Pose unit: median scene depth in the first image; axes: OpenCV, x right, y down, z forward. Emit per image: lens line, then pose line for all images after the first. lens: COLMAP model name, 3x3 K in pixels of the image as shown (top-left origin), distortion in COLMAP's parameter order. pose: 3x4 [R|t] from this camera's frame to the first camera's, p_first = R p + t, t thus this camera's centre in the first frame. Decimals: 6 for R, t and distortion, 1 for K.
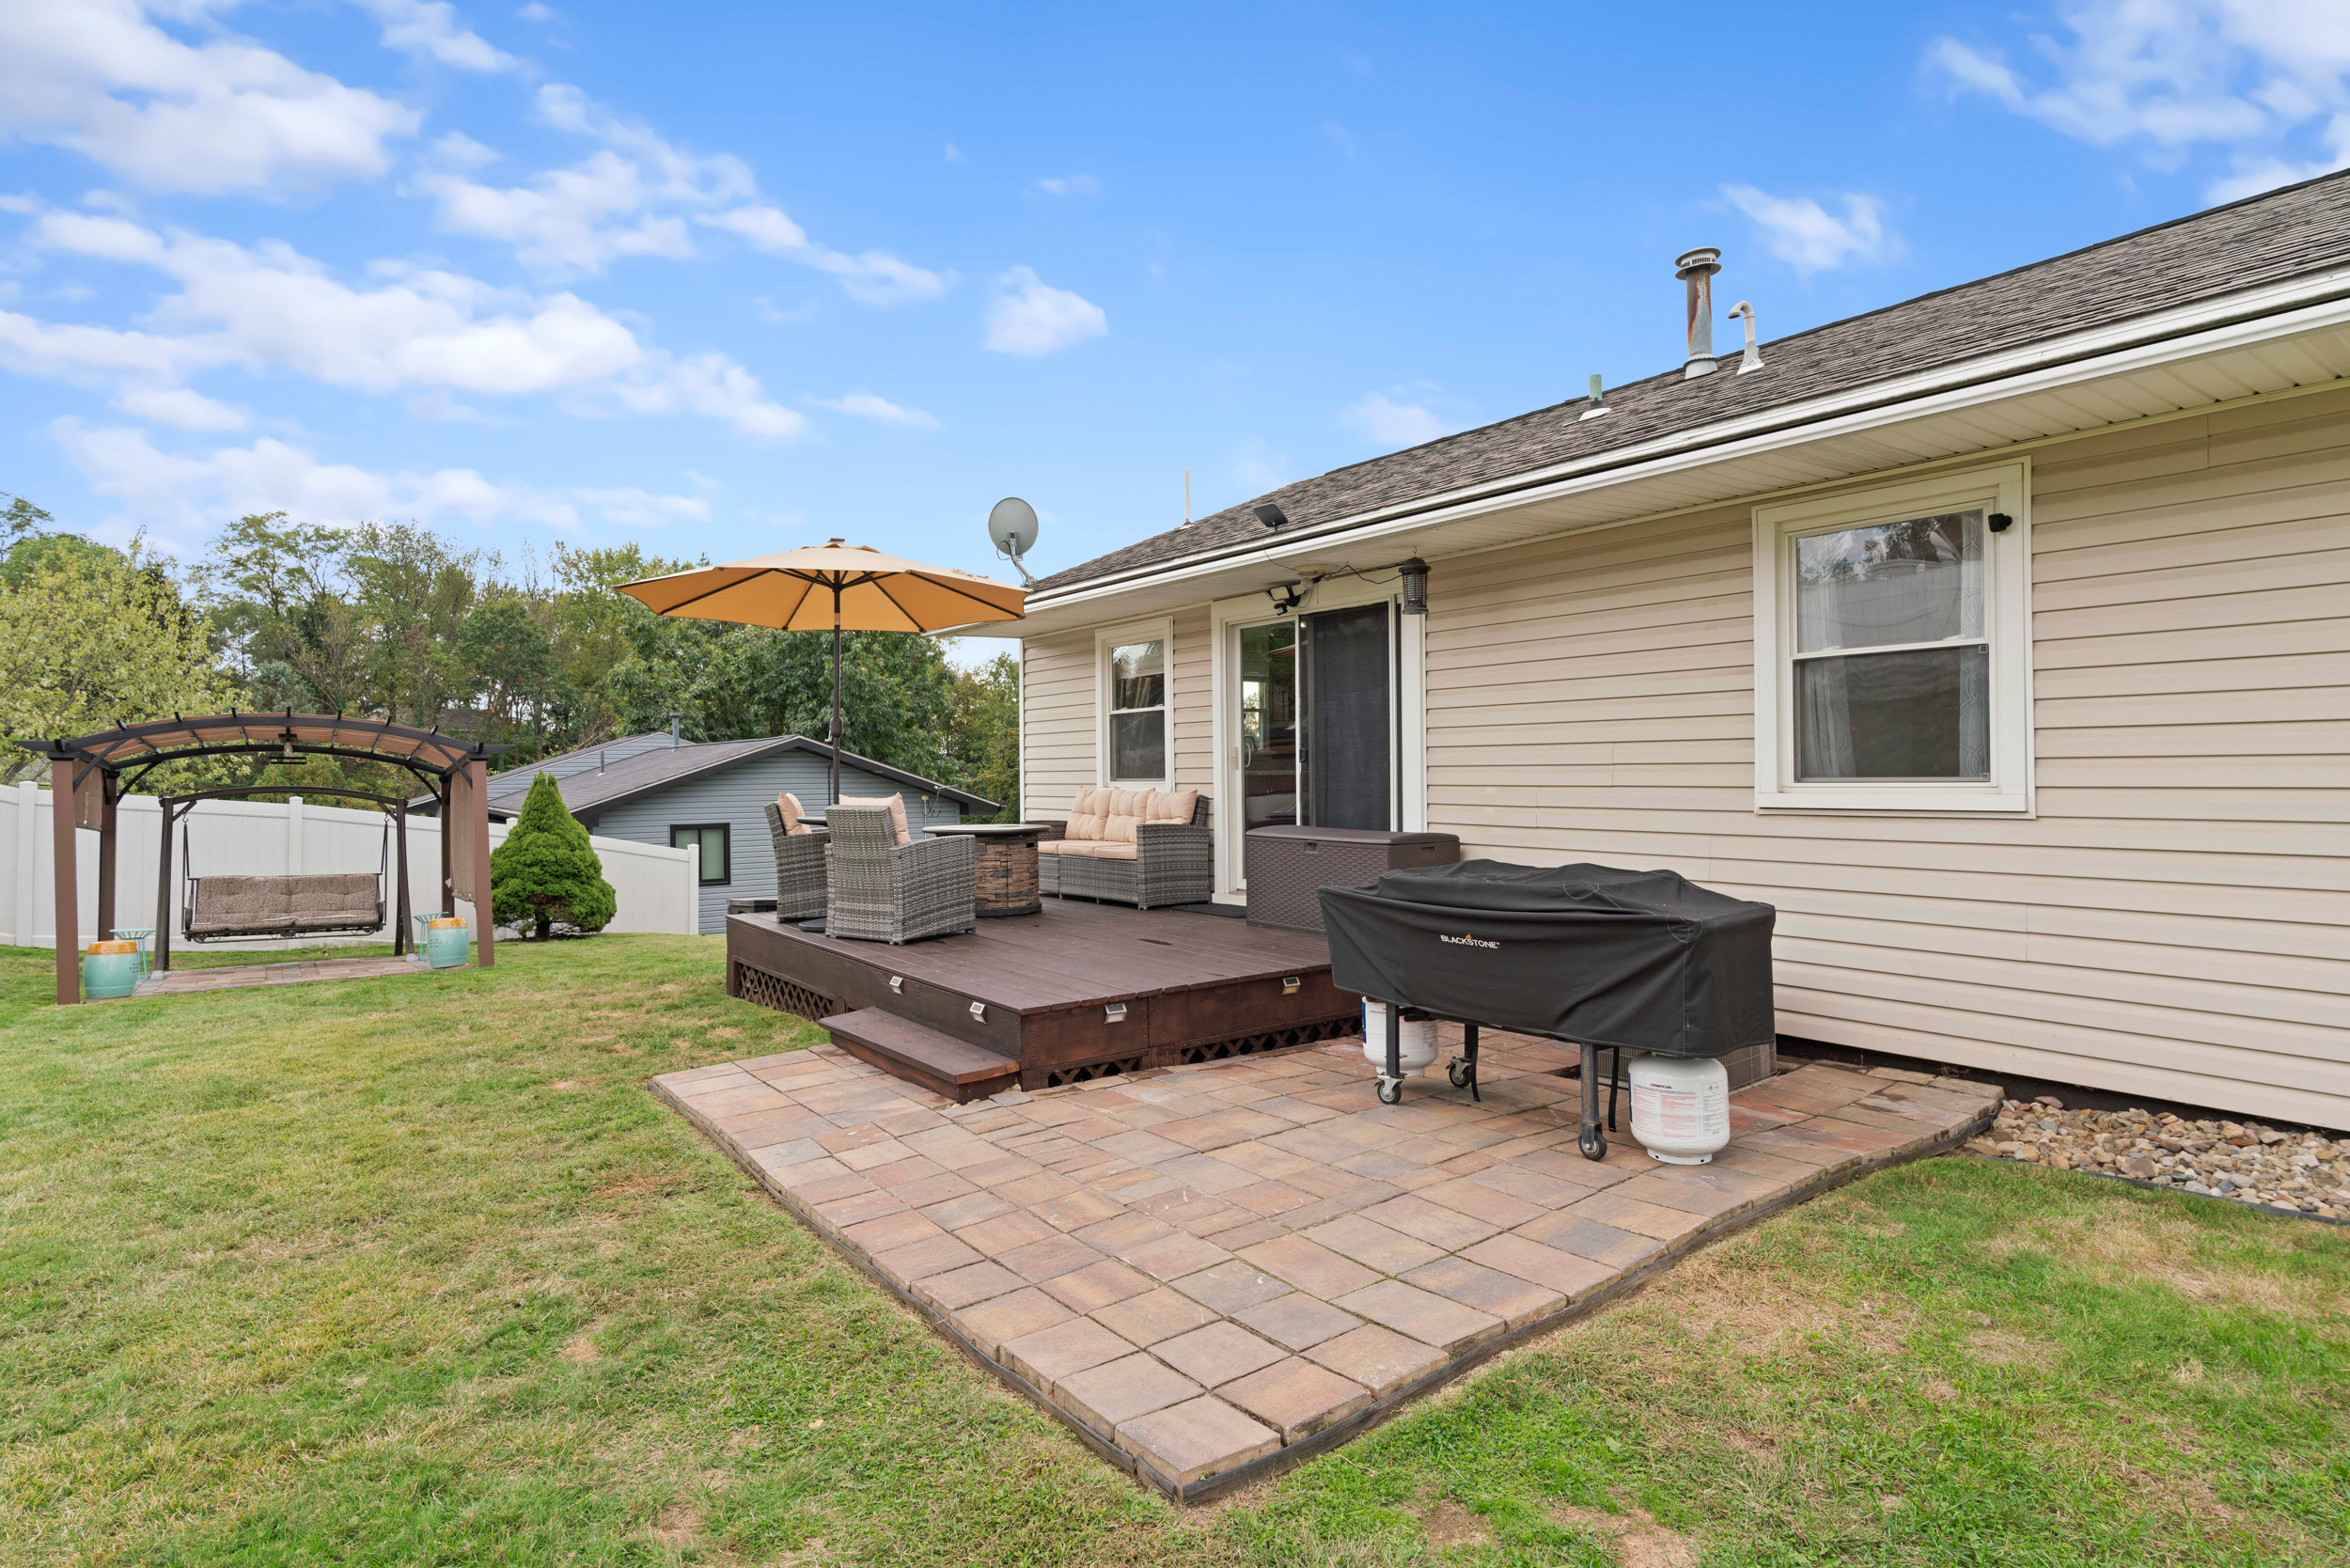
lens RADIAL K [[1179.4, 0, 1175.0], [0, 1179.4, 784.0], [0, 0, 1]] dist [-0.001254, -0.000604]
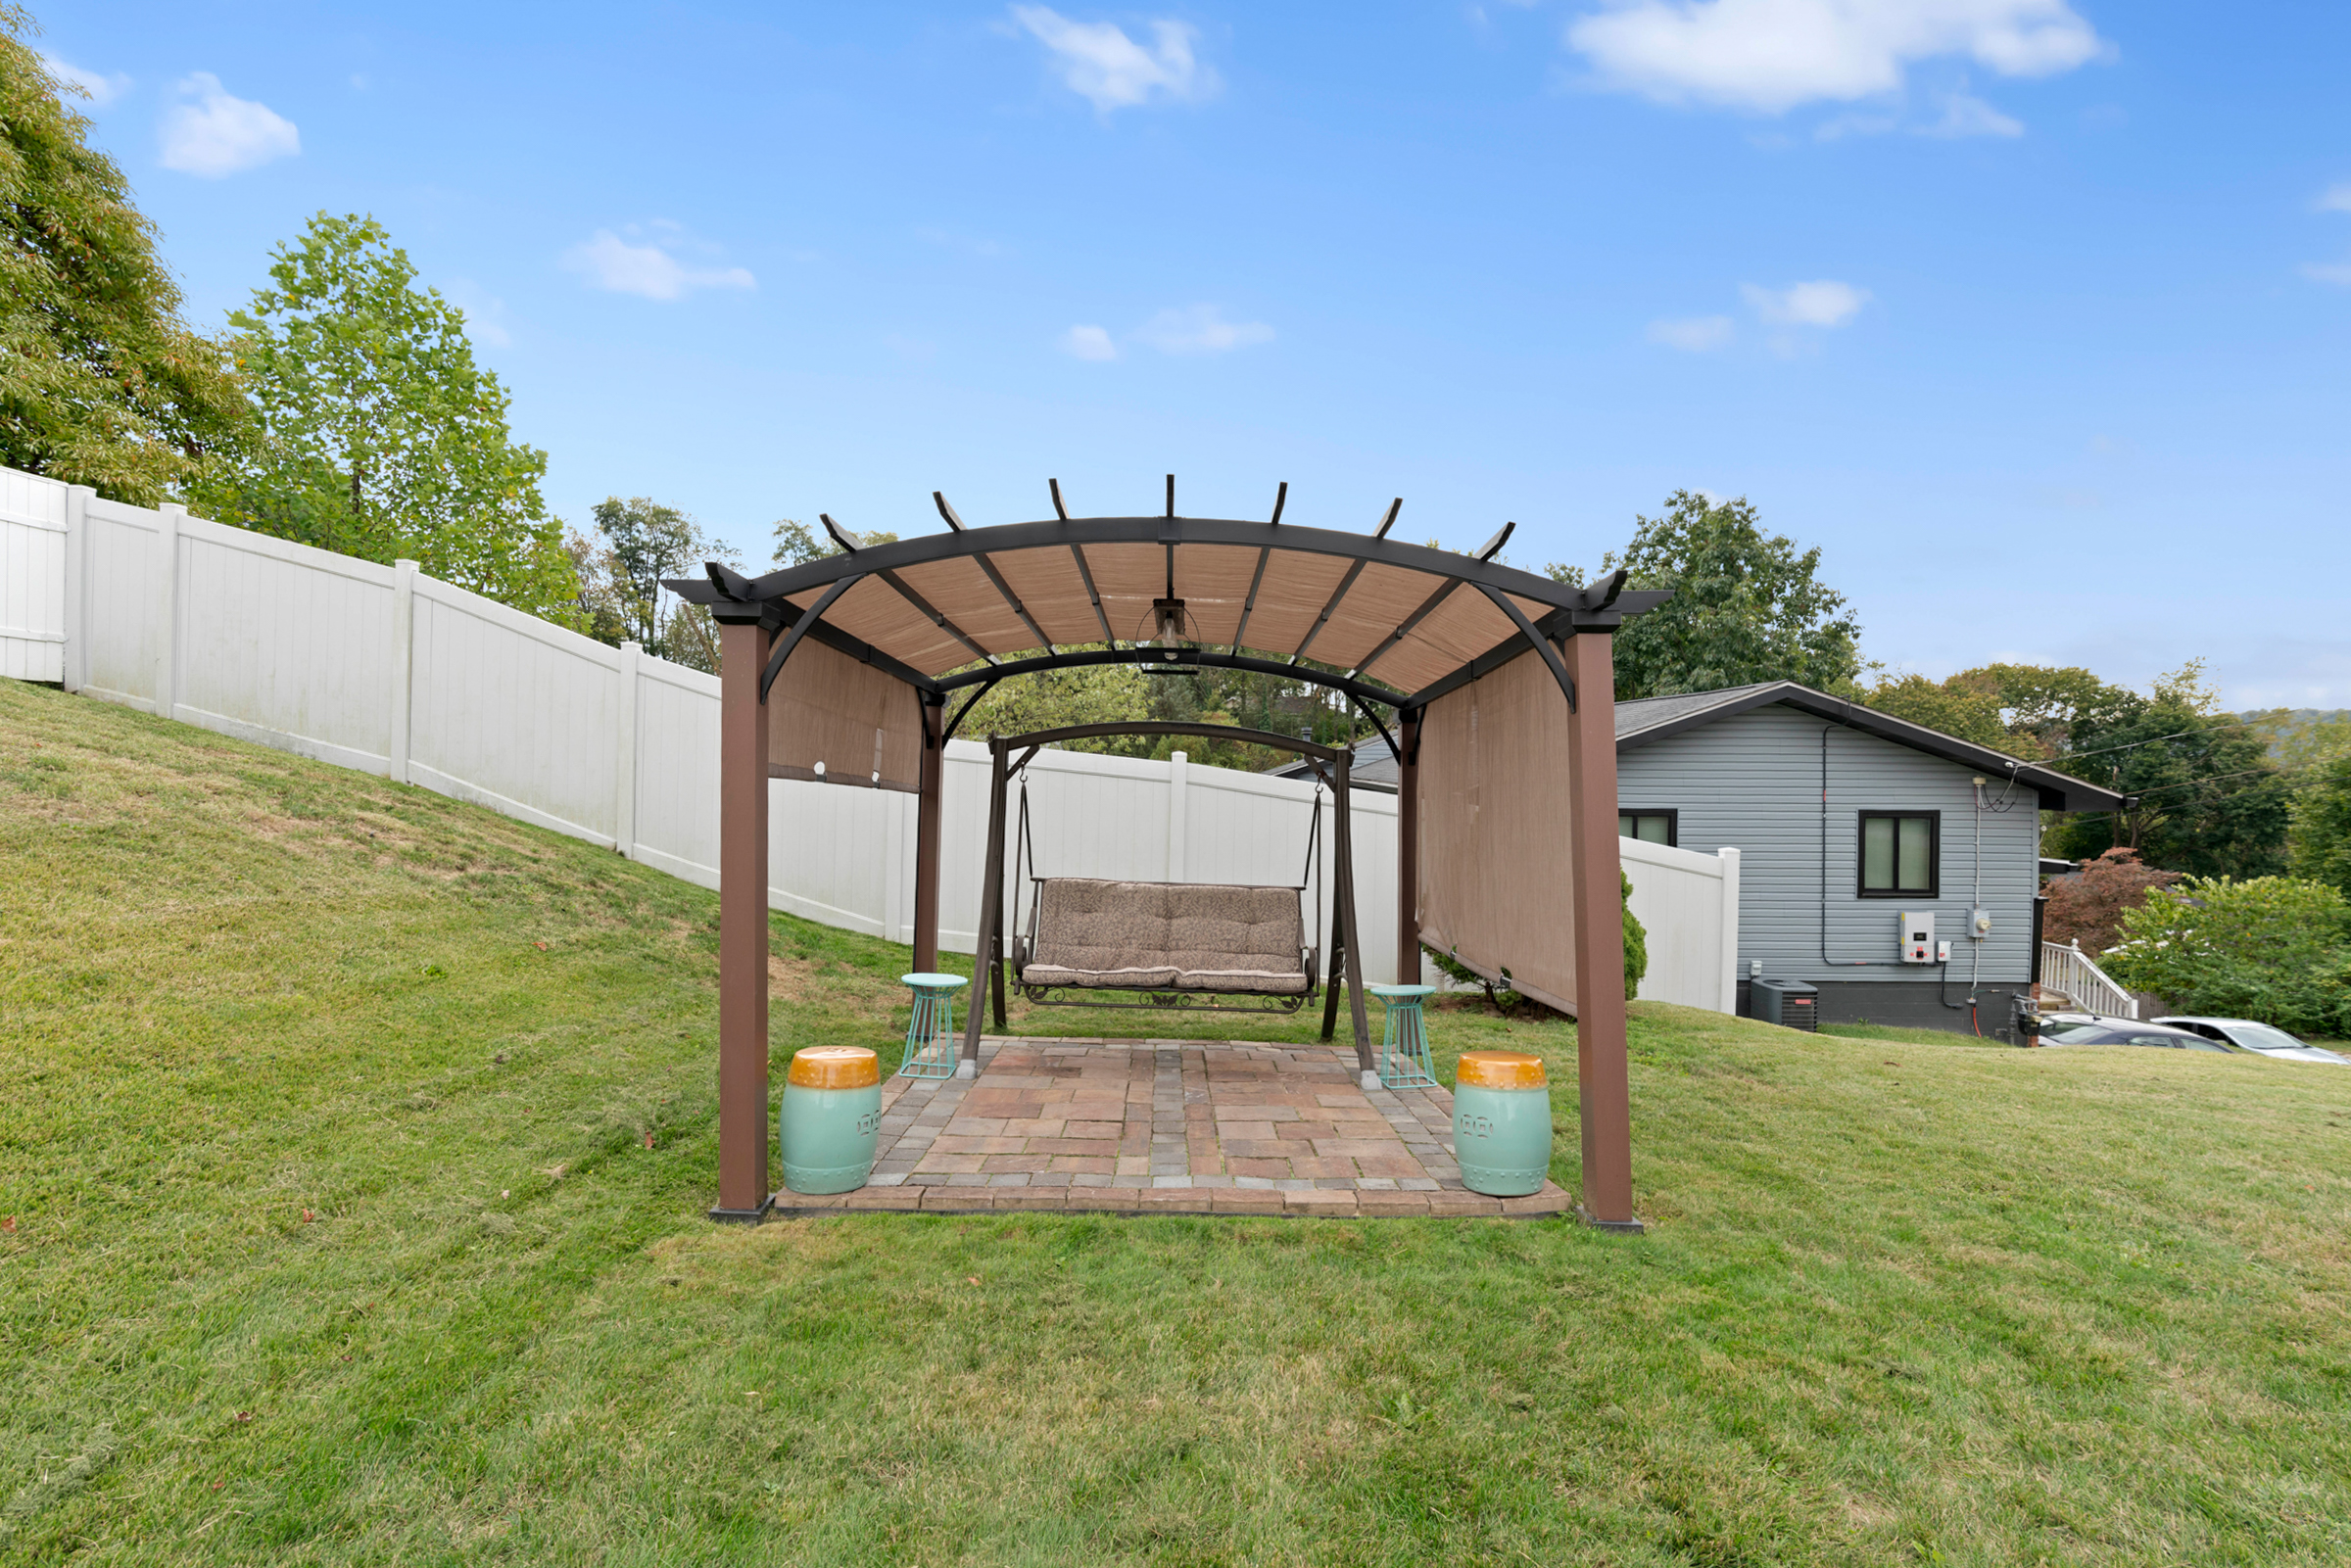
lens RADIAL K [[1092.3, 0, 1175.5], [0, 1092.3, 784.0], [0, 0, 1]] dist [-0.000921, 0.000198]
pose [[0.800021, 0.029311, -0.599256, -0.366099], [-0.020114, 0.999555, 0.022038, 0.015905], [0.599635, -0.005577, 0.800254, 0.488776]]
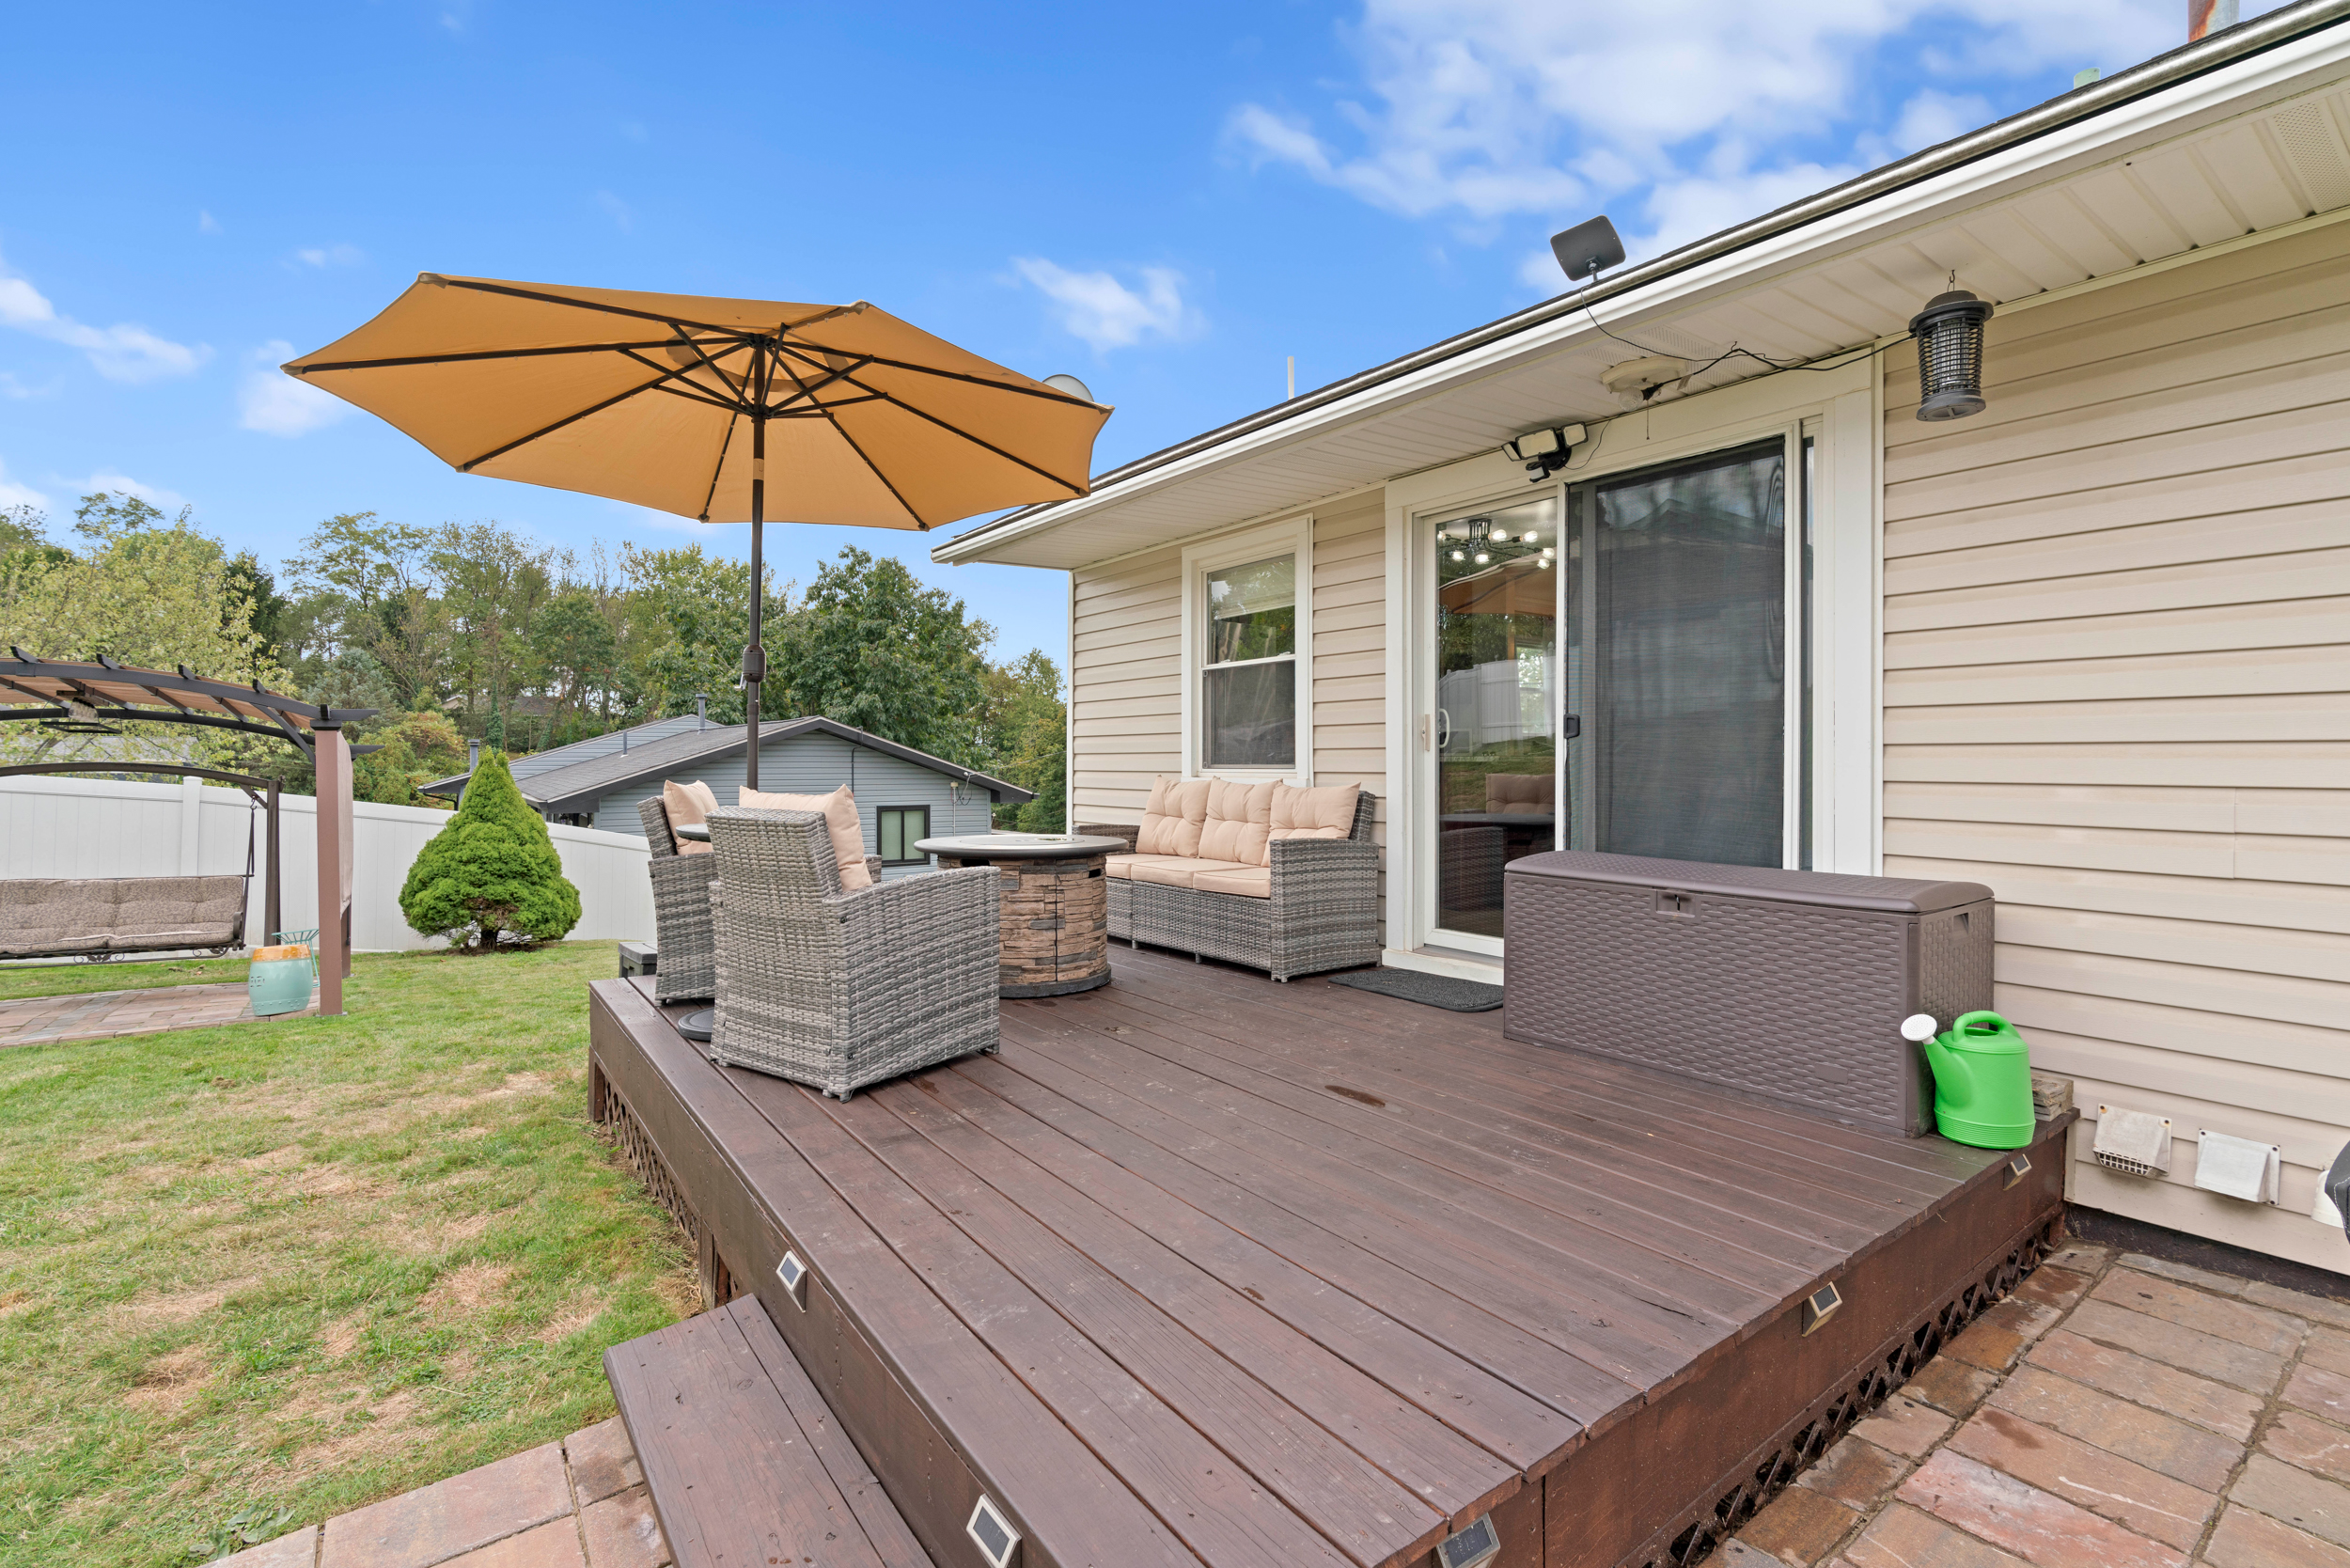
lens RADIAL K [[1059.9, 0, 1174.7], [0, 1059.9, 767.2], [0, 0, 1]] dist [-0.004185, 0.000946]
pose [[0.999862, 0.011689, -0.011772, -0.043120], [-0.011752, 0.999917, -0.005358, 0.000395], [0.011709, 0.005495, 0.999916, 0.261635]]
